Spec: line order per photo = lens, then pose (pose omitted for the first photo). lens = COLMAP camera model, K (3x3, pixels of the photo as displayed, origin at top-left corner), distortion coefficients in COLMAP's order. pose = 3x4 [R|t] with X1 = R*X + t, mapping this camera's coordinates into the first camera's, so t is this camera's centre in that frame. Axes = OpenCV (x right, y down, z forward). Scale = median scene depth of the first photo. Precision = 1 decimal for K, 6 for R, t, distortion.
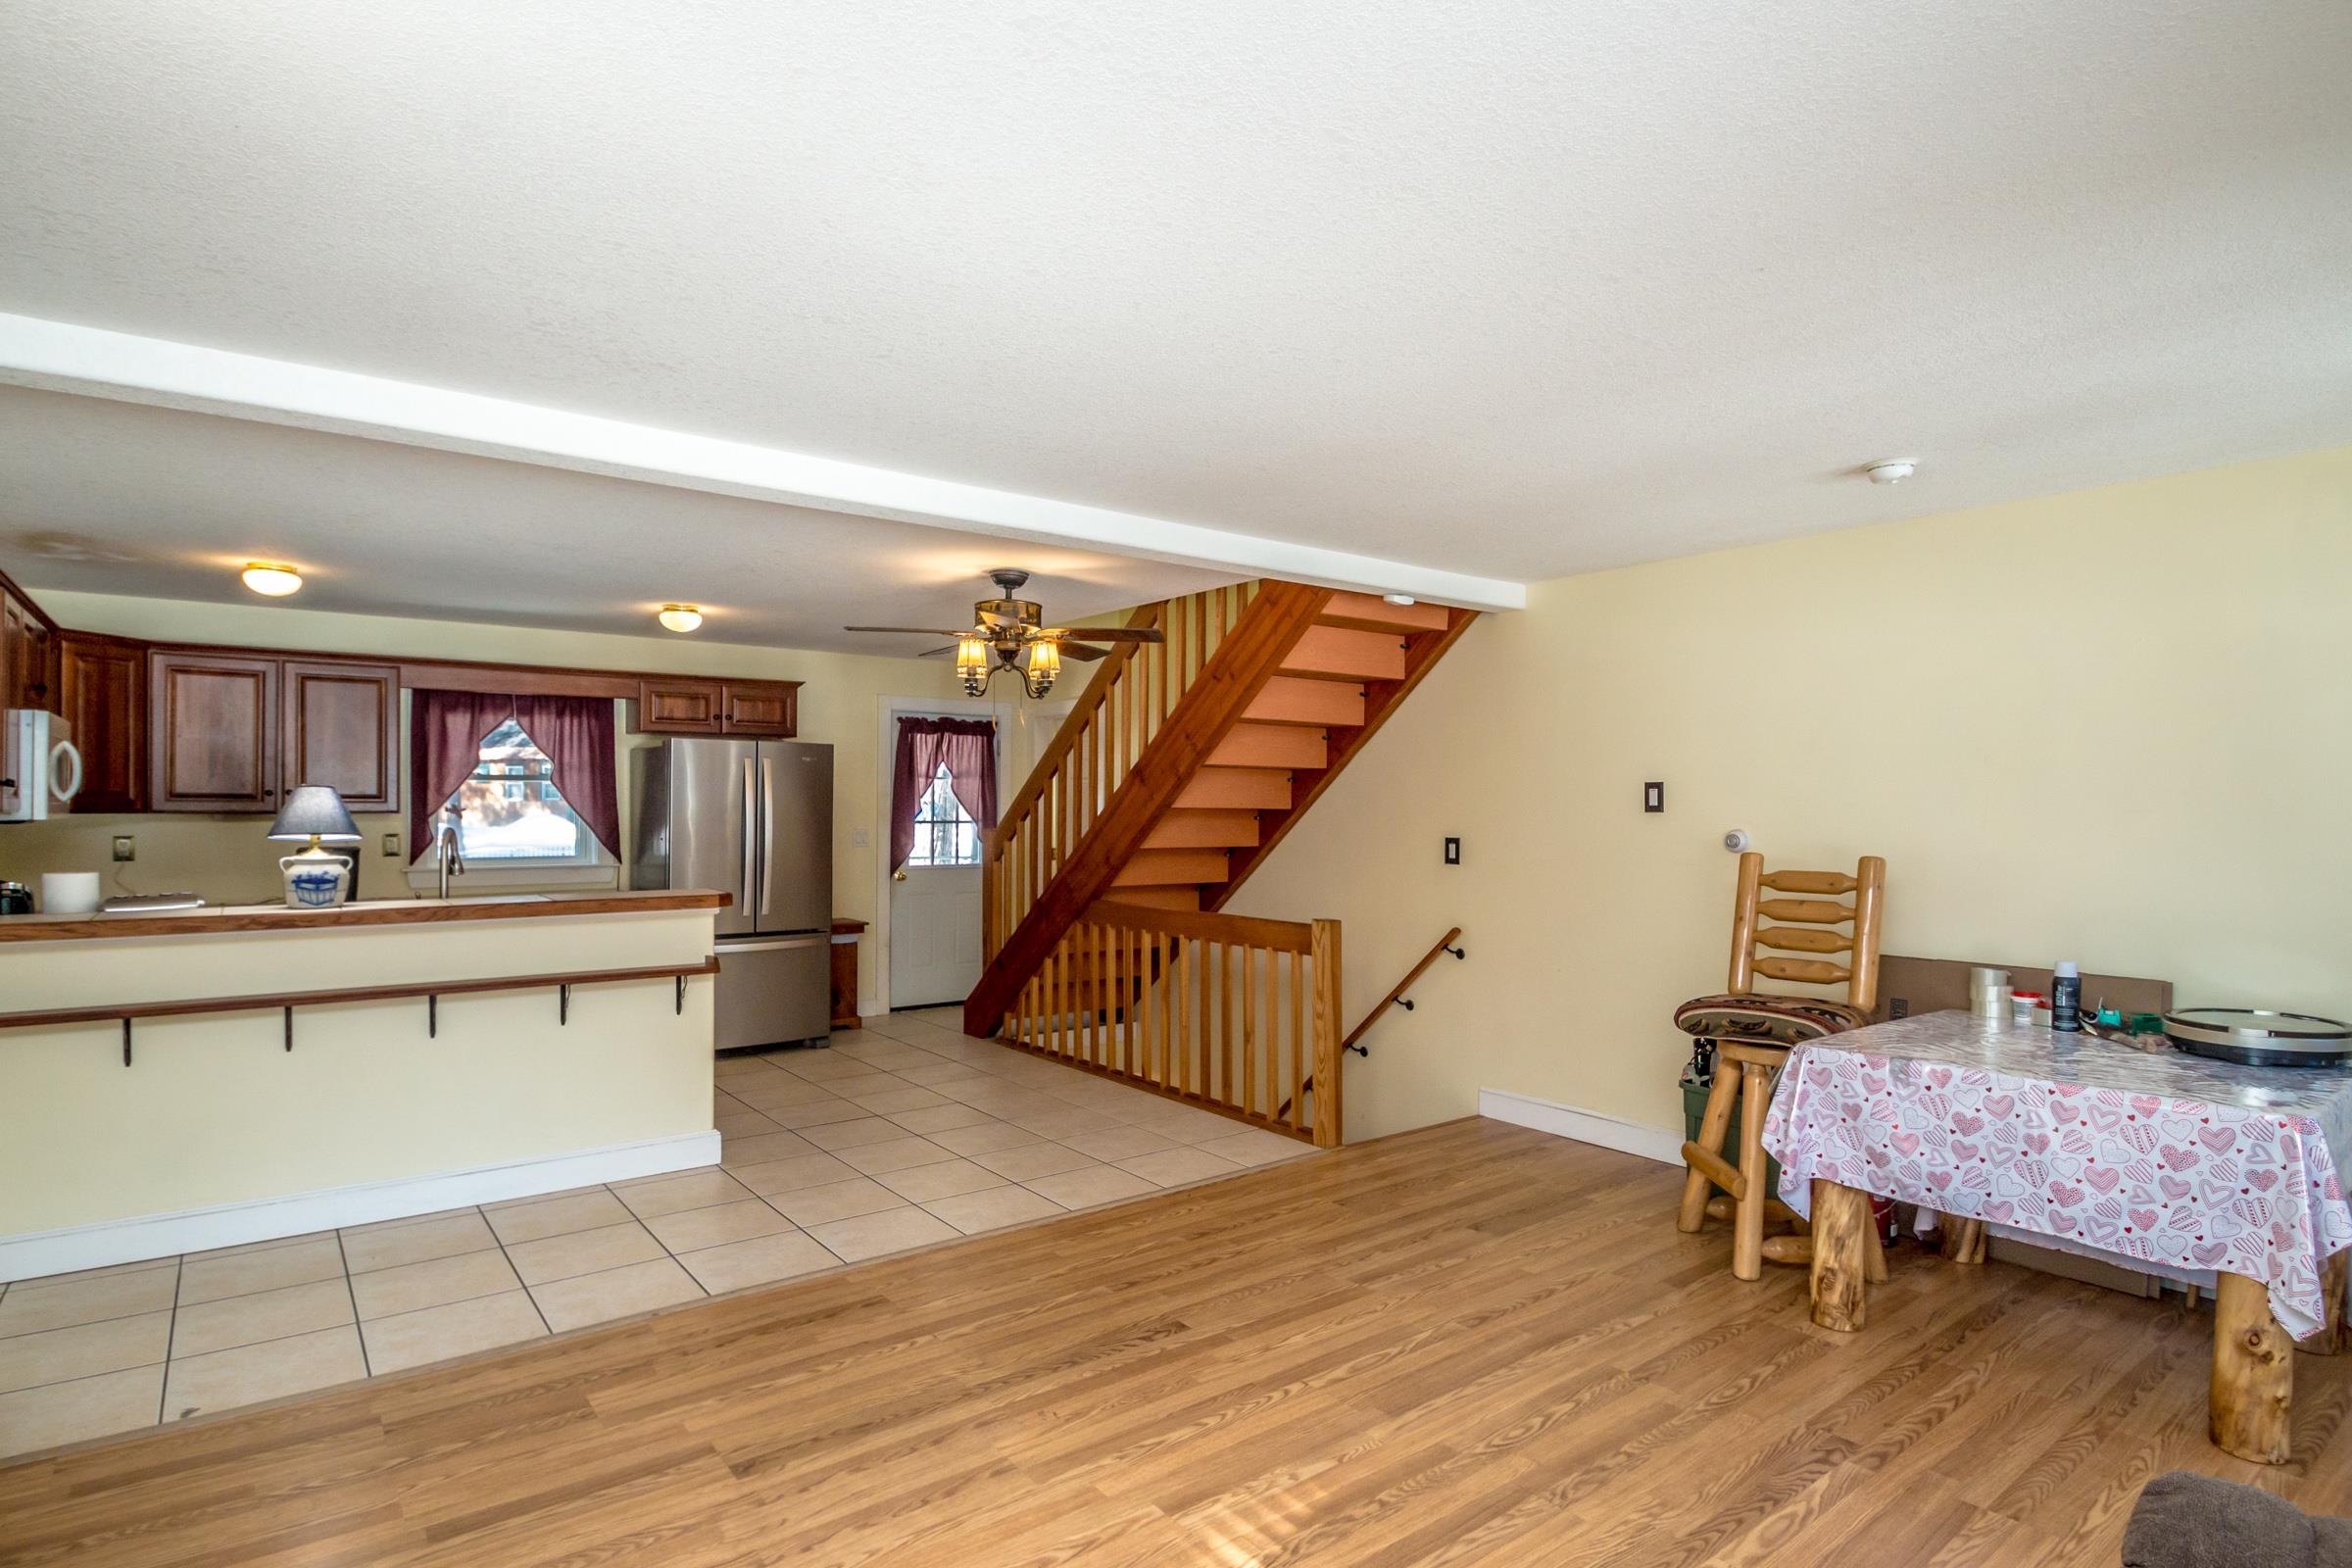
lens RADIAL K [[1185.3, 0, 1127.5], [0, 1185.3, 792.7], [0, 0, 1]] dist [-0.002187, 0.000253]
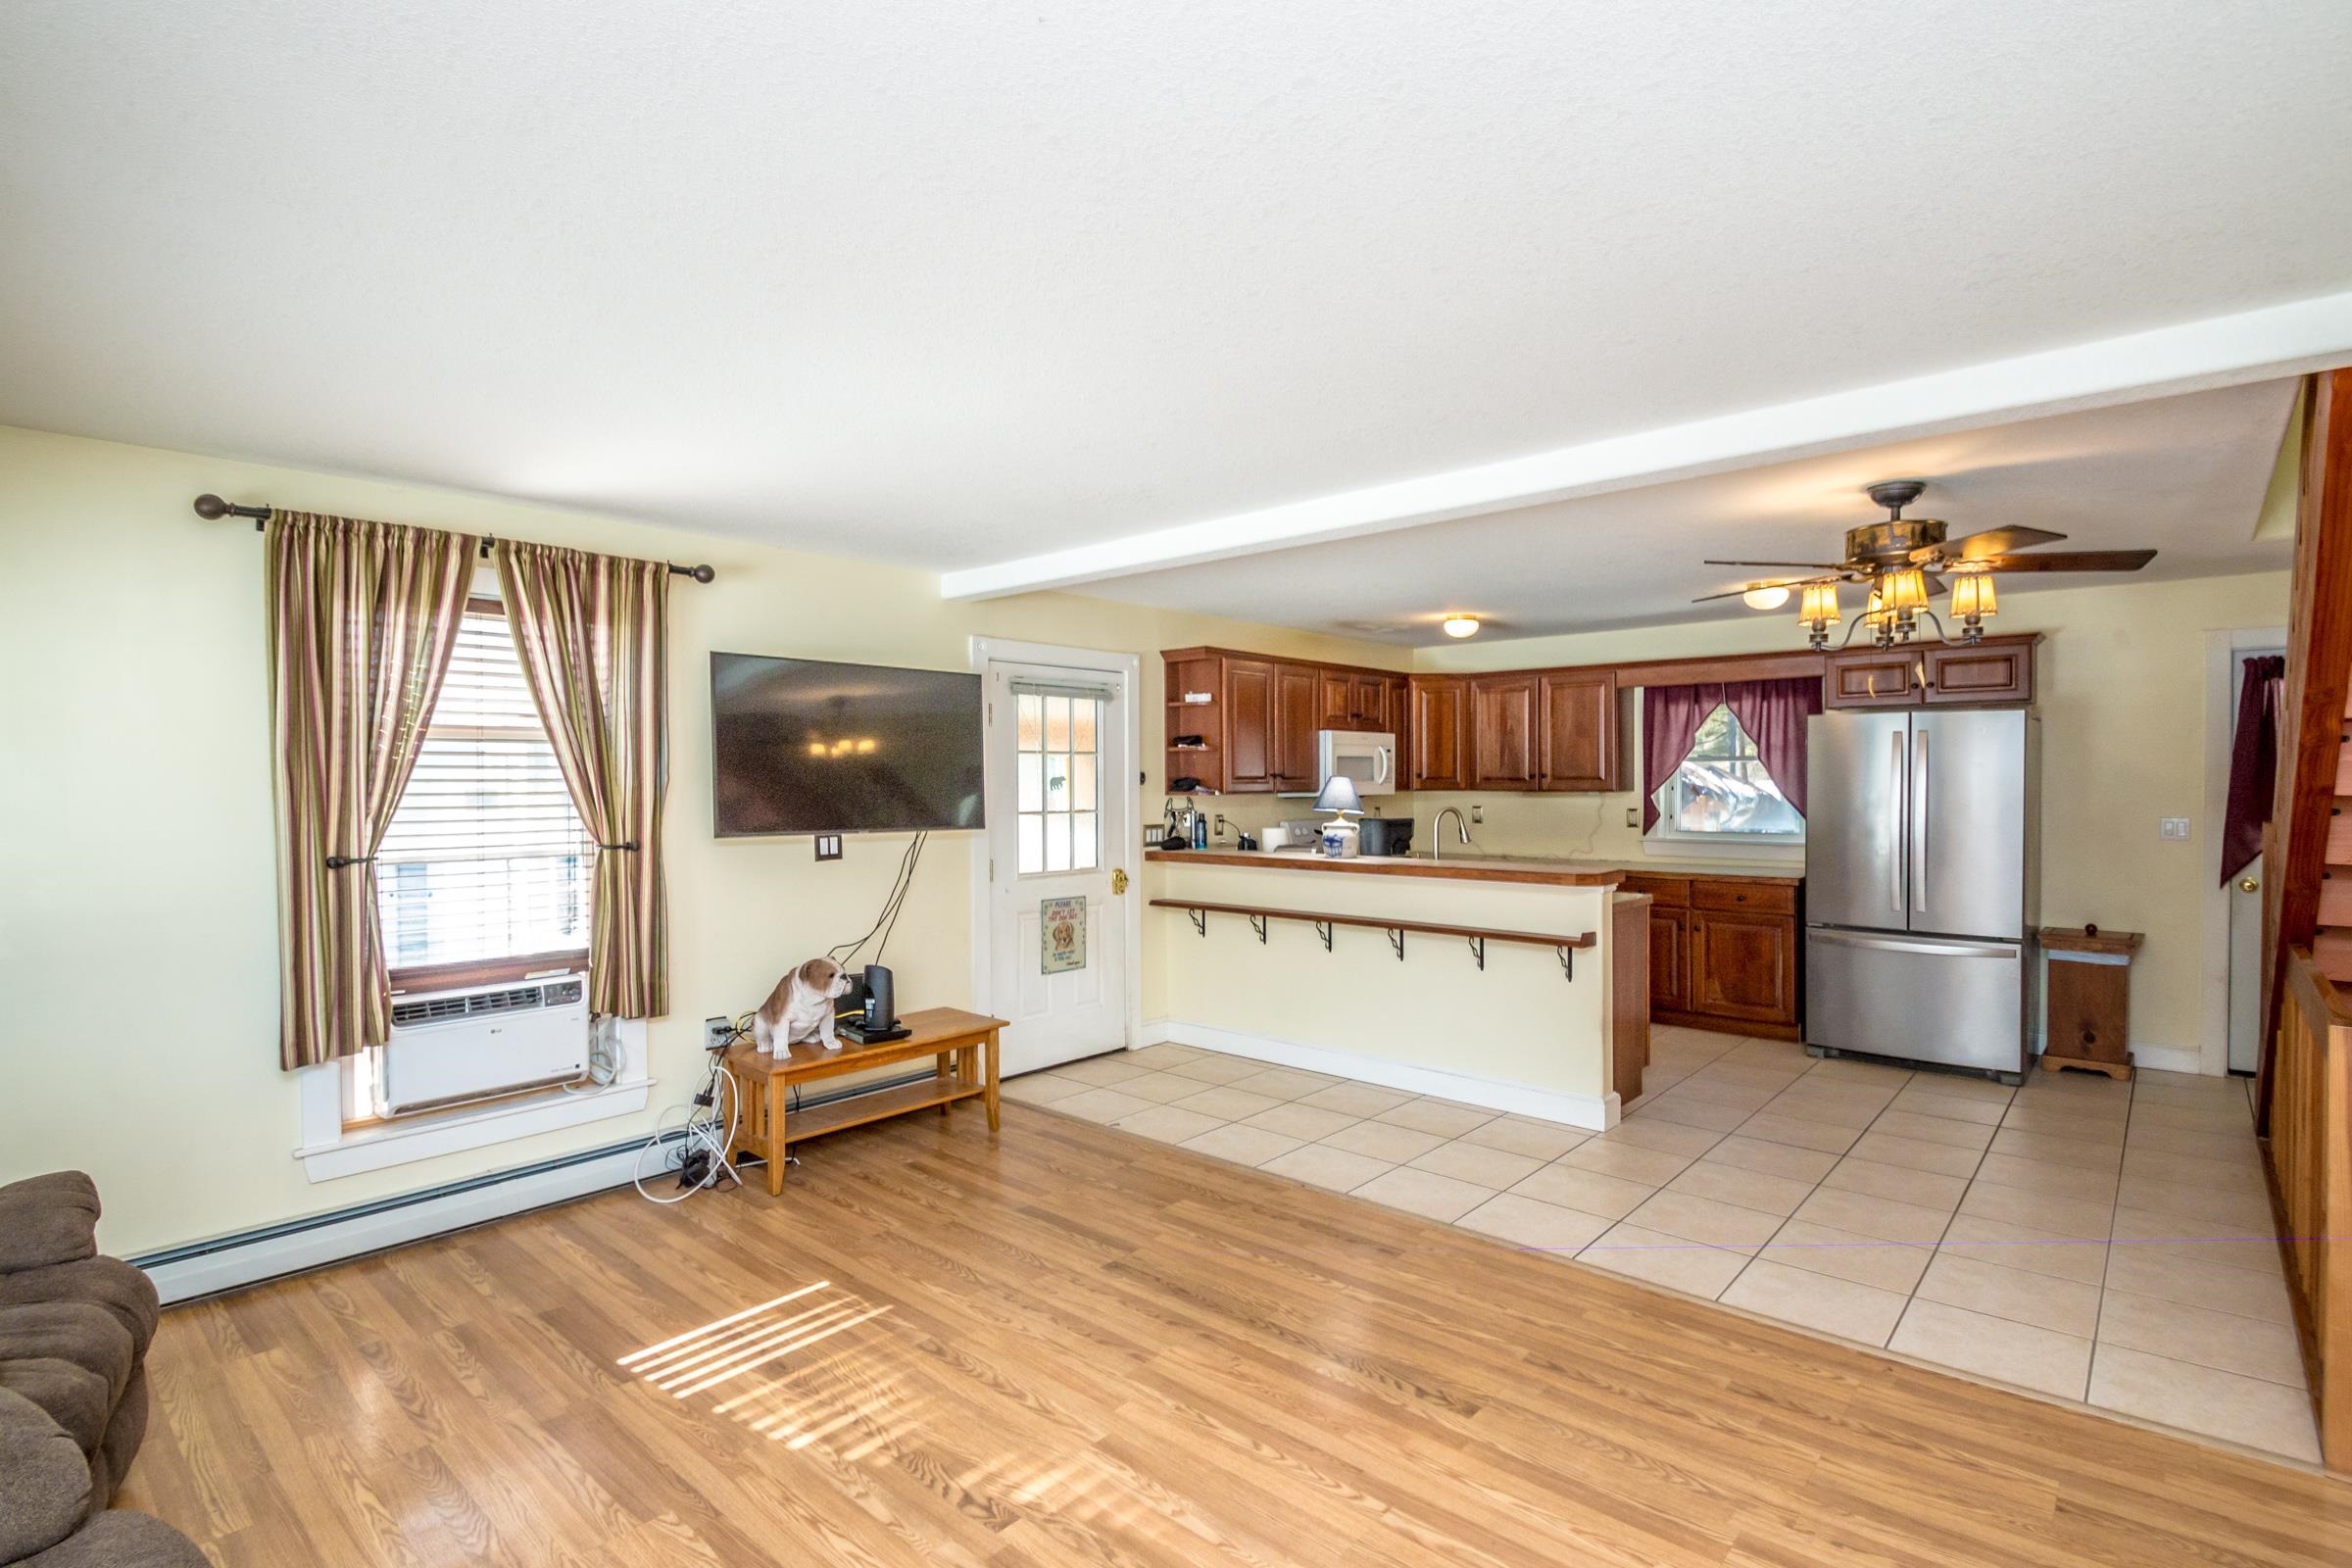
lens RADIAL K [[1119.2, 0, 1209.7], [0, 1119.2, 775.2], [0, 0, 1]] dist [0.001531, -0.010387]
pose [[0.223301, -0.004178, -0.974741, 0.603457], [0.016378, 0.999866, -0.000534, -0.008317], [0.974612, -0.015845, 0.223339, 0.491383]]
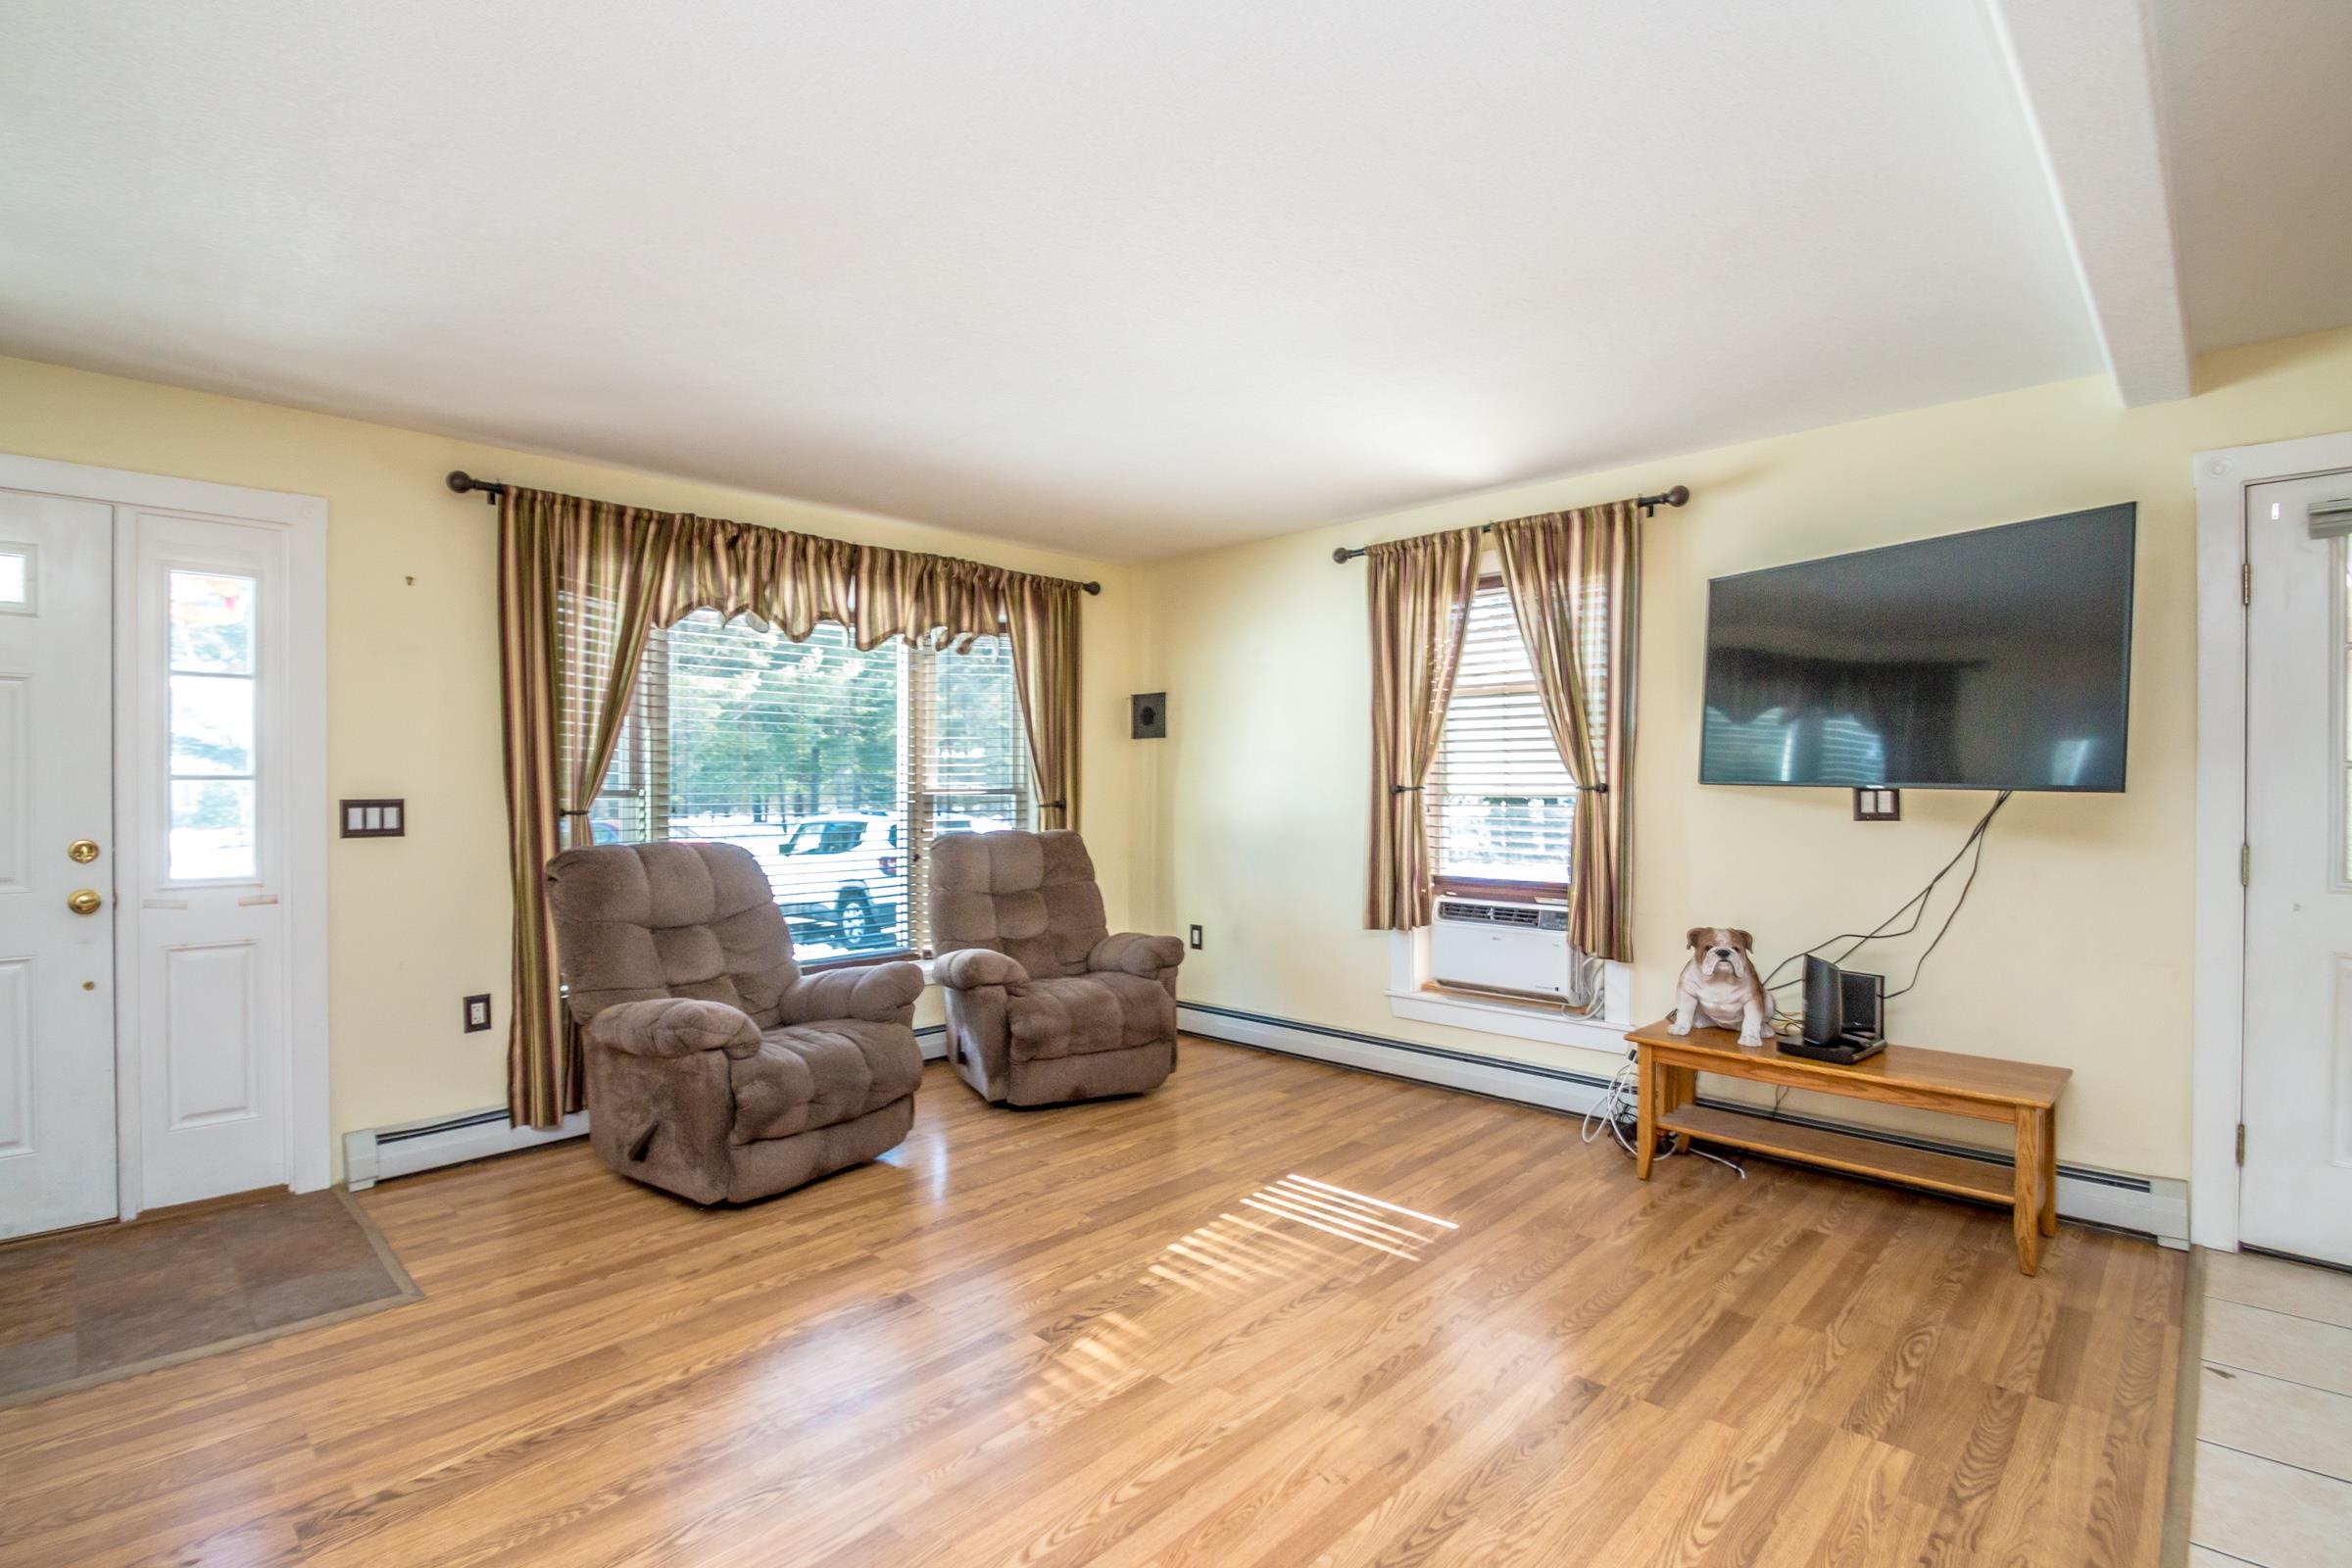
lens RADIAL K [[1112.0, 0, 1135.5], [0, 1112.0, 798.2], [0, 0, 1]] dist [0.031706, -0.031140]
pose [[-0.987646, 0.000271, -0.156700, 0.118368], [-0.001118, 0.999961, 0.008775, 0.042552], [0.156697, 0.008842, -0.987607, 1.112213]]
